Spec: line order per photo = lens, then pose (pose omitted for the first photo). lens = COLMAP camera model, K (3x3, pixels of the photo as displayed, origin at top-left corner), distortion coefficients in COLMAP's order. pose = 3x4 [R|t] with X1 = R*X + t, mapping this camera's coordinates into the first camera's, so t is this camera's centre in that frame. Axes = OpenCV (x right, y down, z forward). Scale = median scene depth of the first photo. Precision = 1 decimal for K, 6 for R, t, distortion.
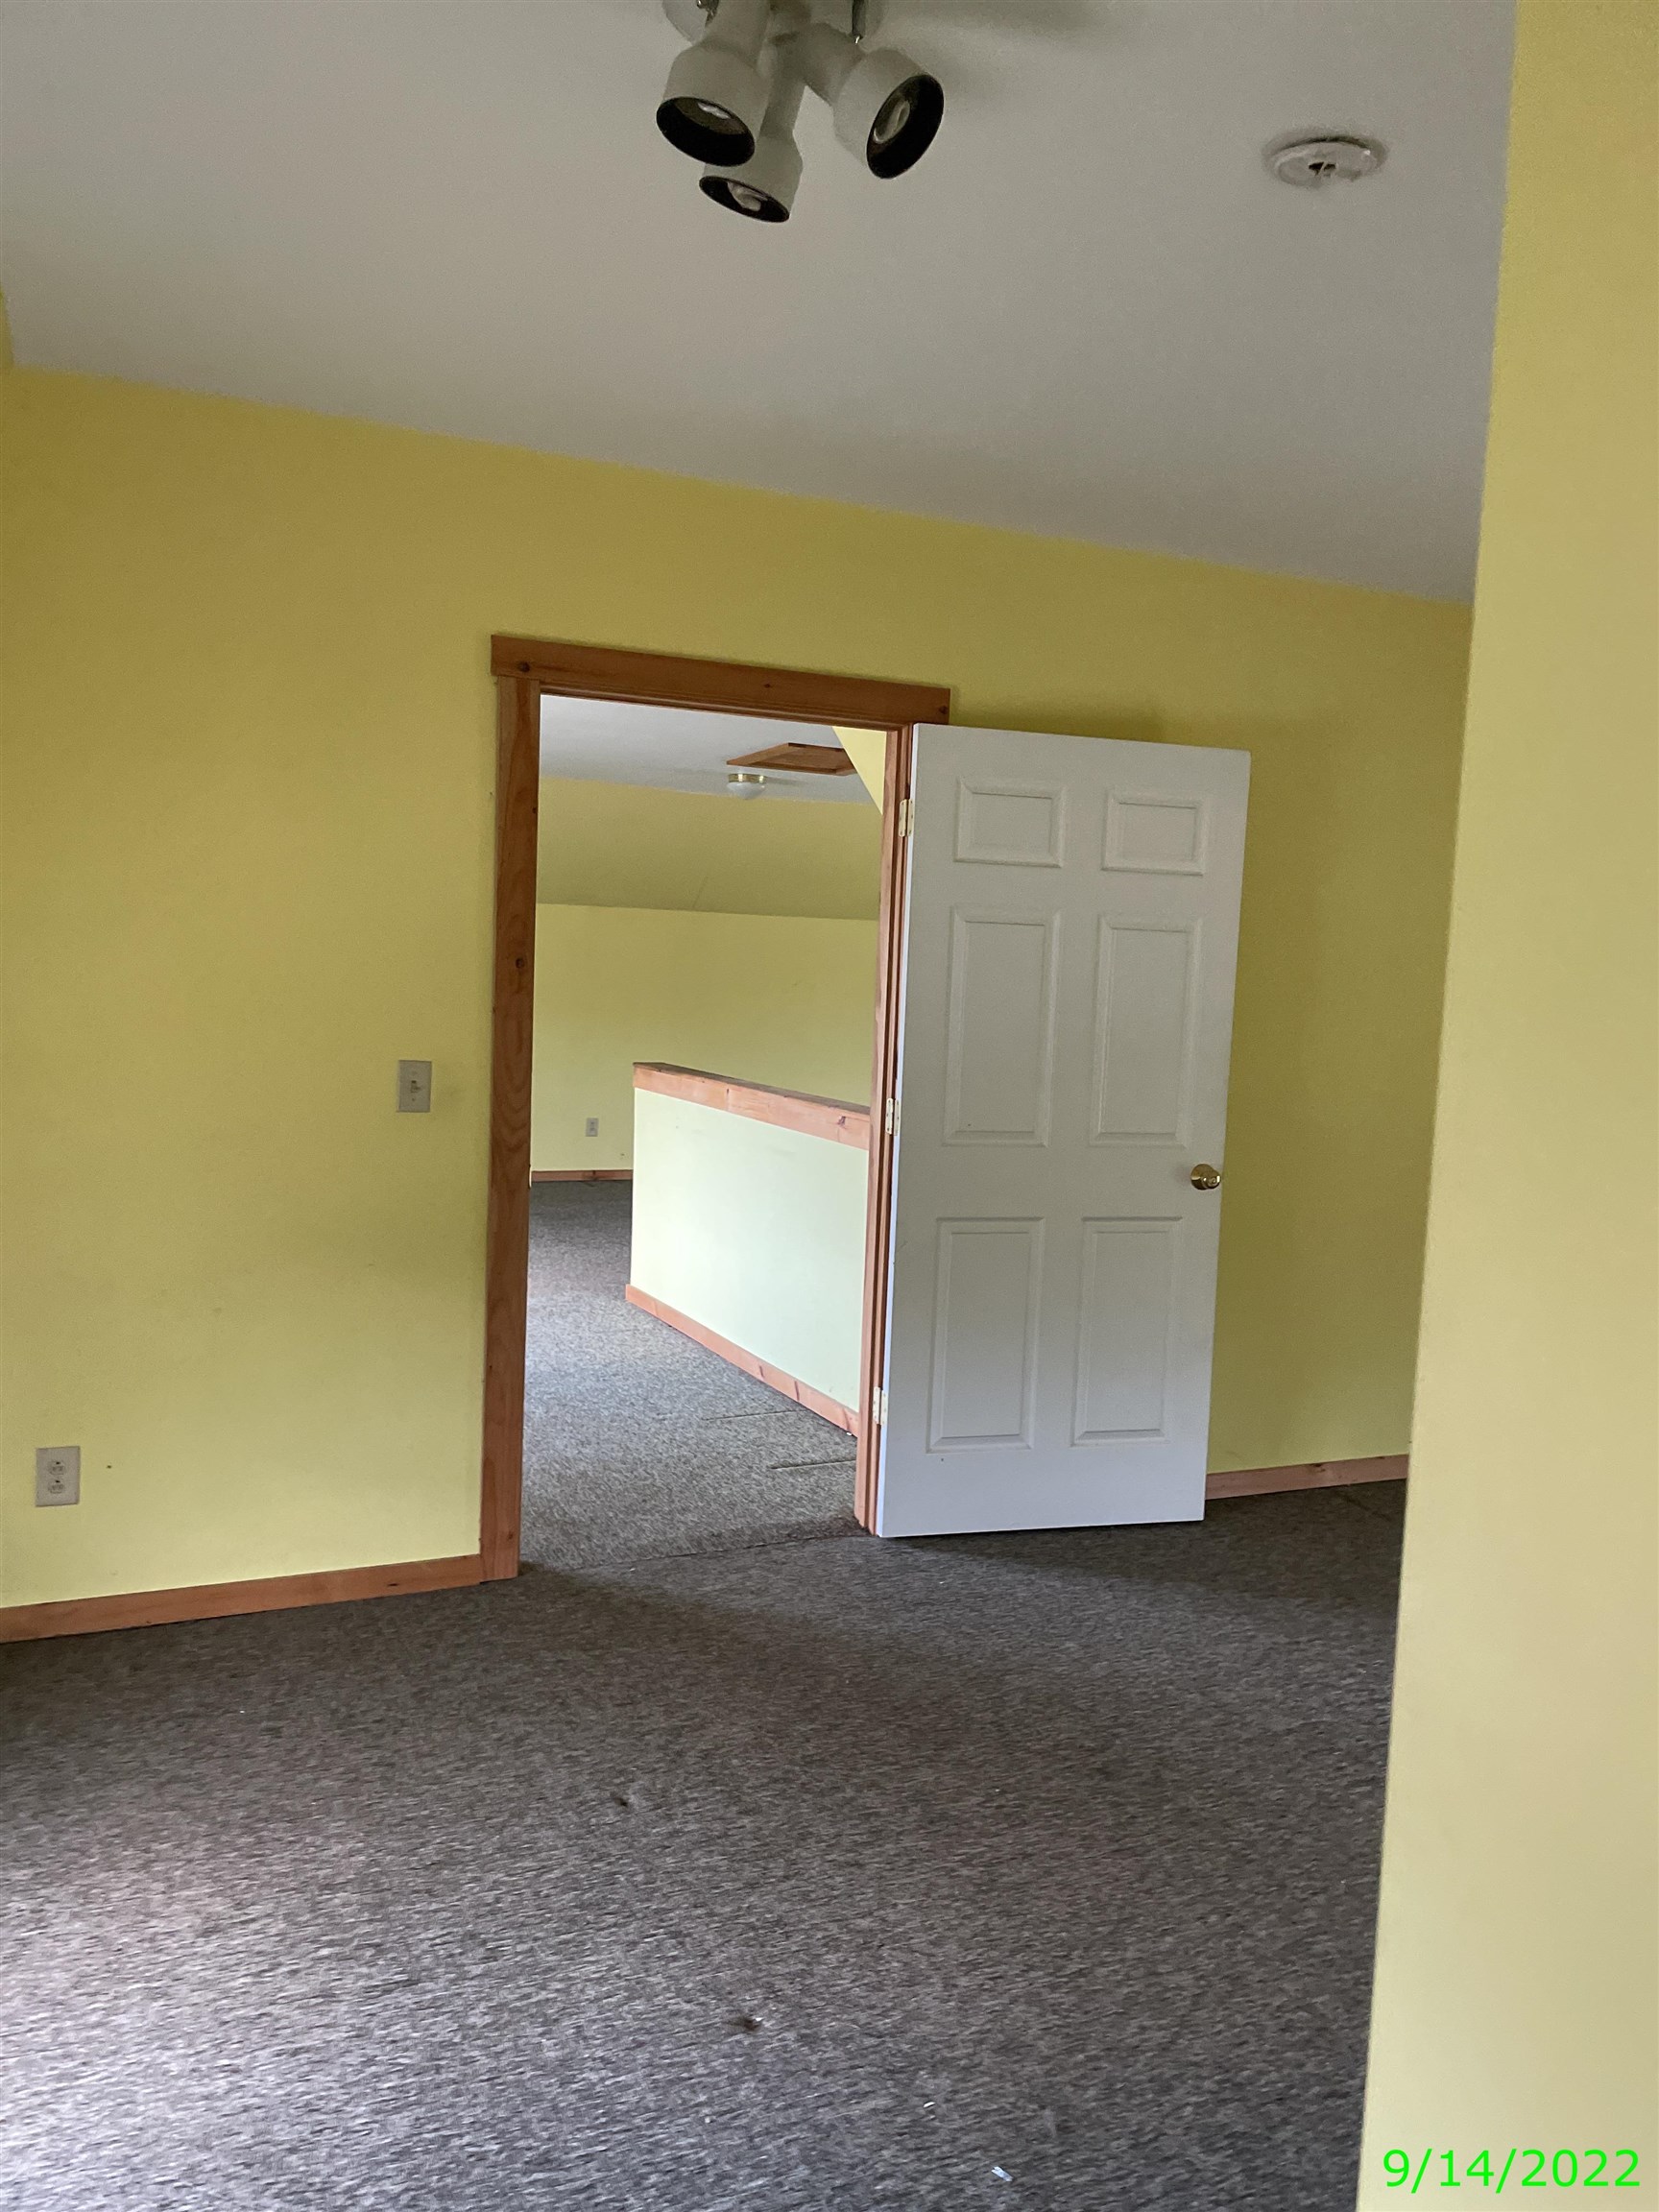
lens RADIAL K [[1667.7, 0, 829.5], [0, 1667.7, 1106.0], [0, 0, 1]] dist [0.080619, -0.092912]
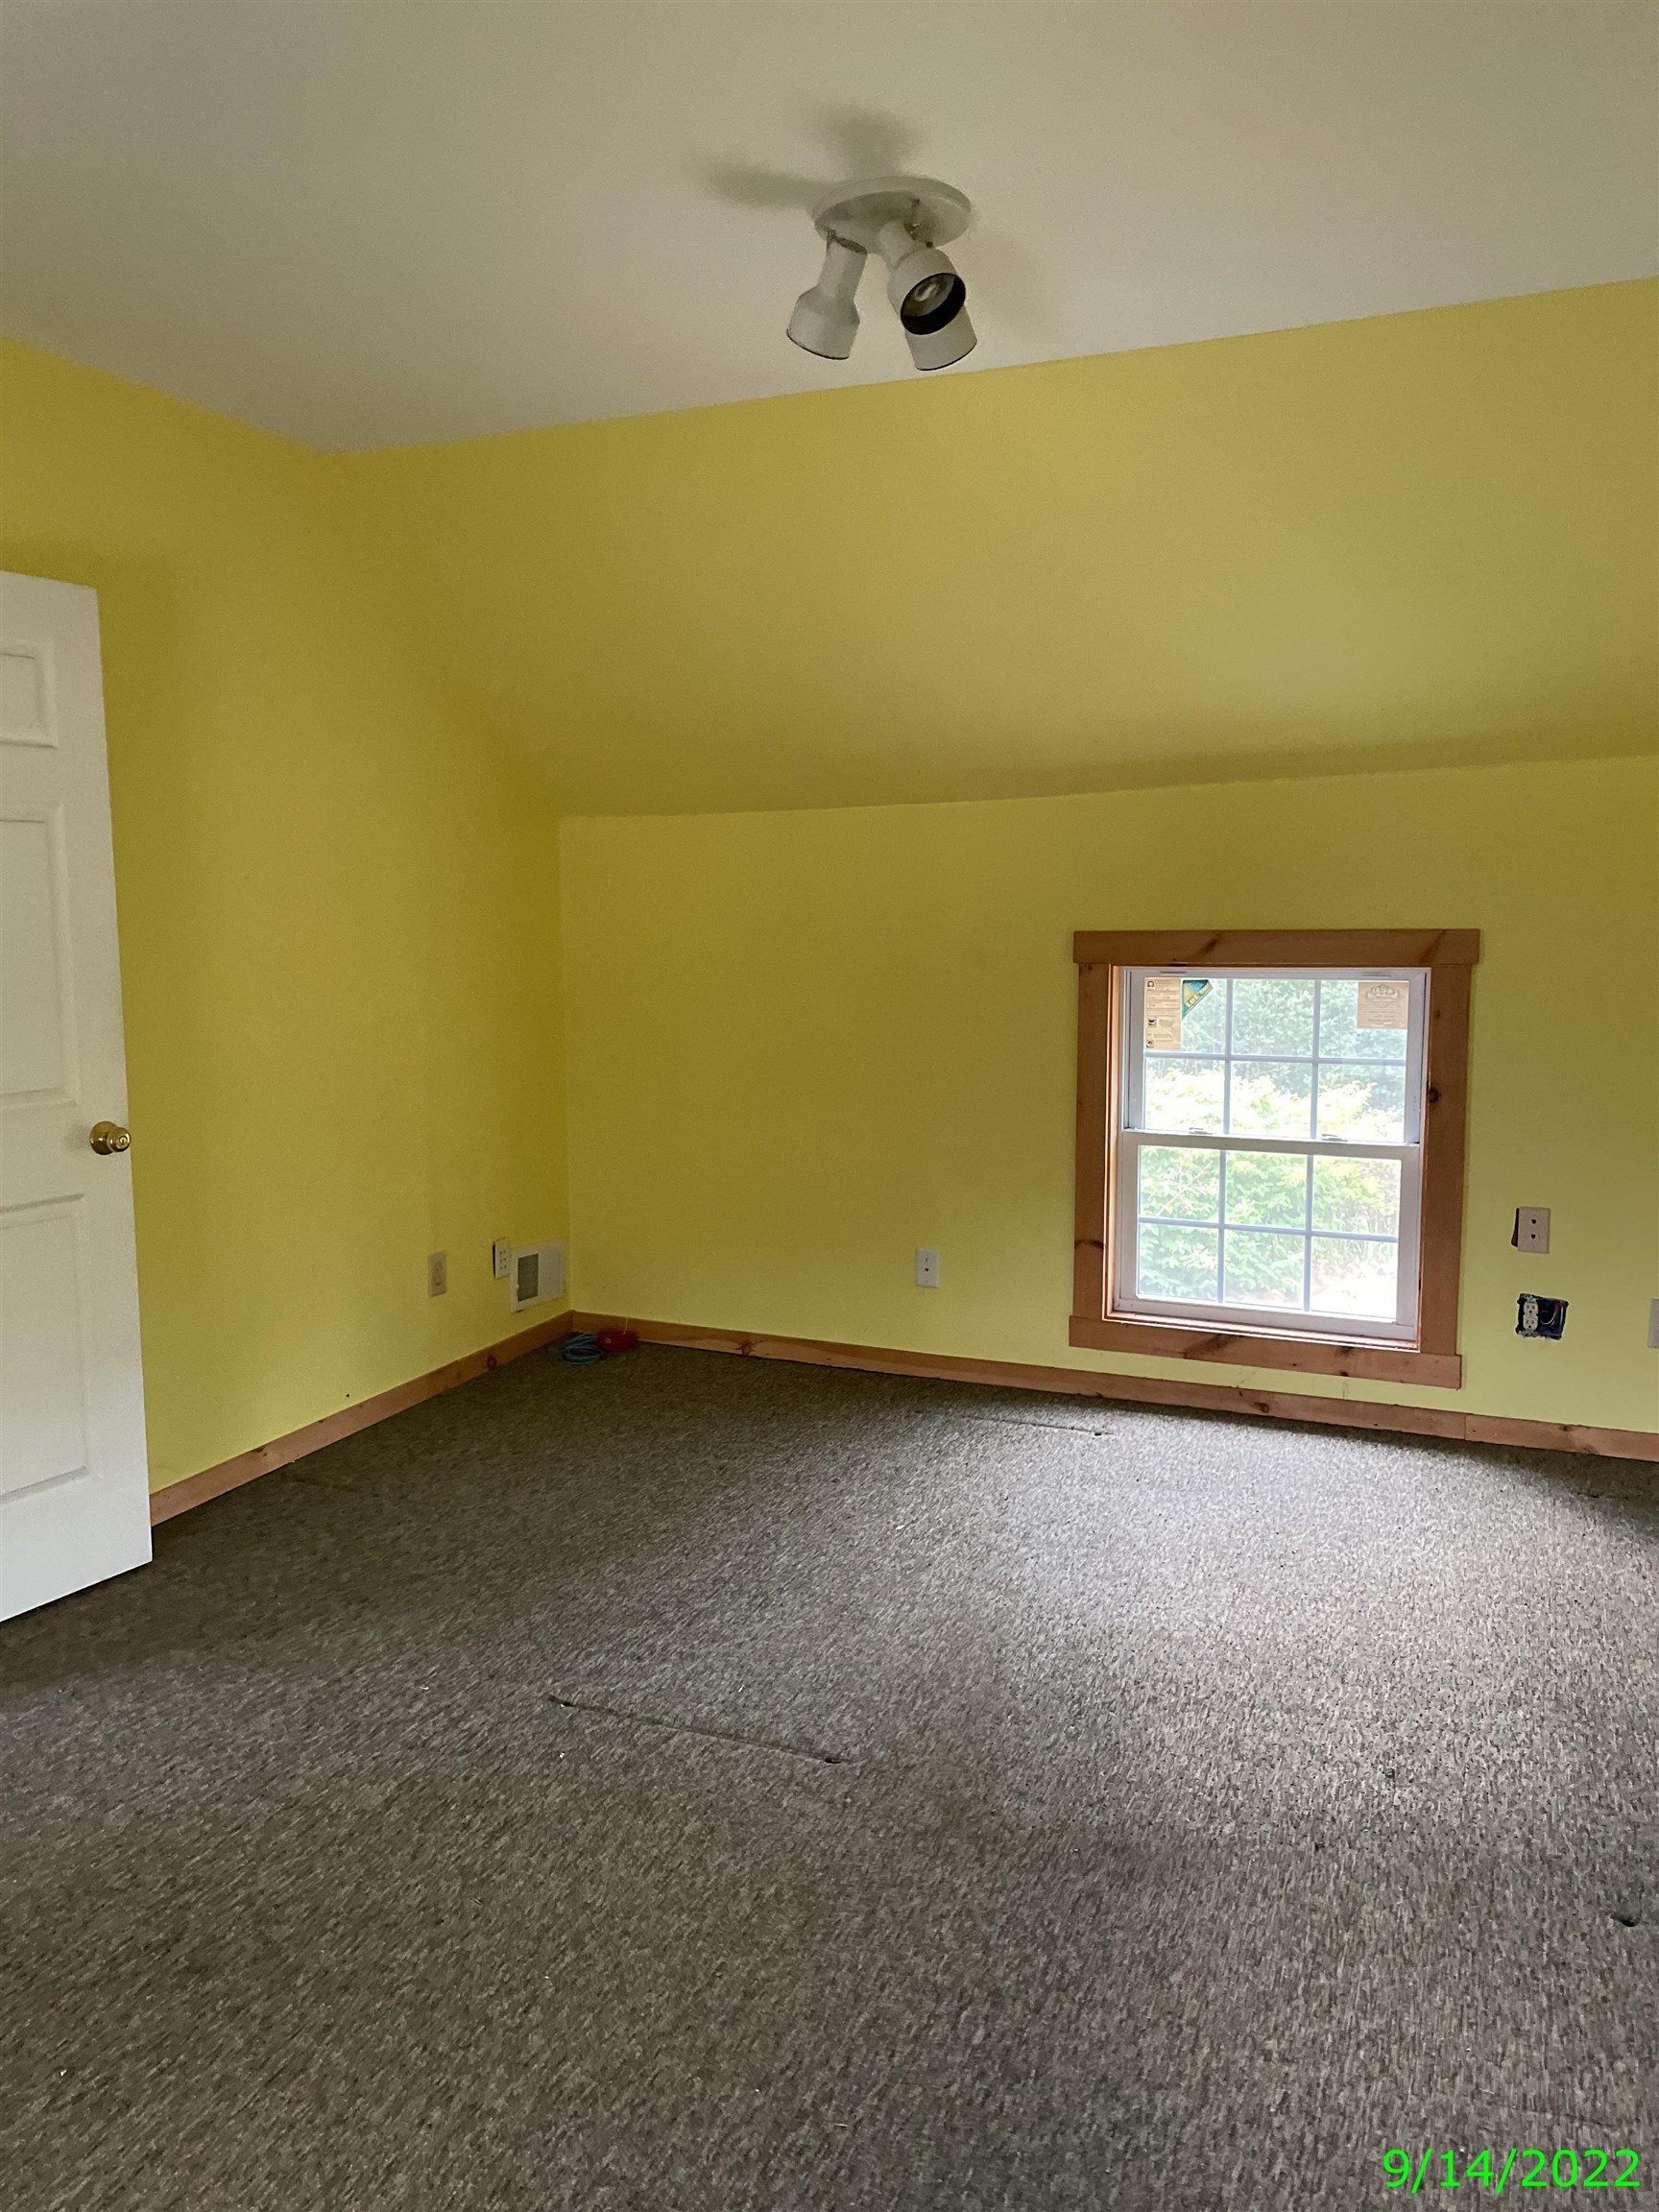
lens RADIAL K [[1667.7, 0, 829.5], [0, 1667.7, 1106.0], [0, 0, 1]] dist [0.080619, -0.092912]
pose [[0.726298, -0.126293, 0.675678, -0.075069], [0.086404, 0.991954, 0.092531, -0.019745], [-0.681928, -0.008824, 0.731366, 0.231670]]
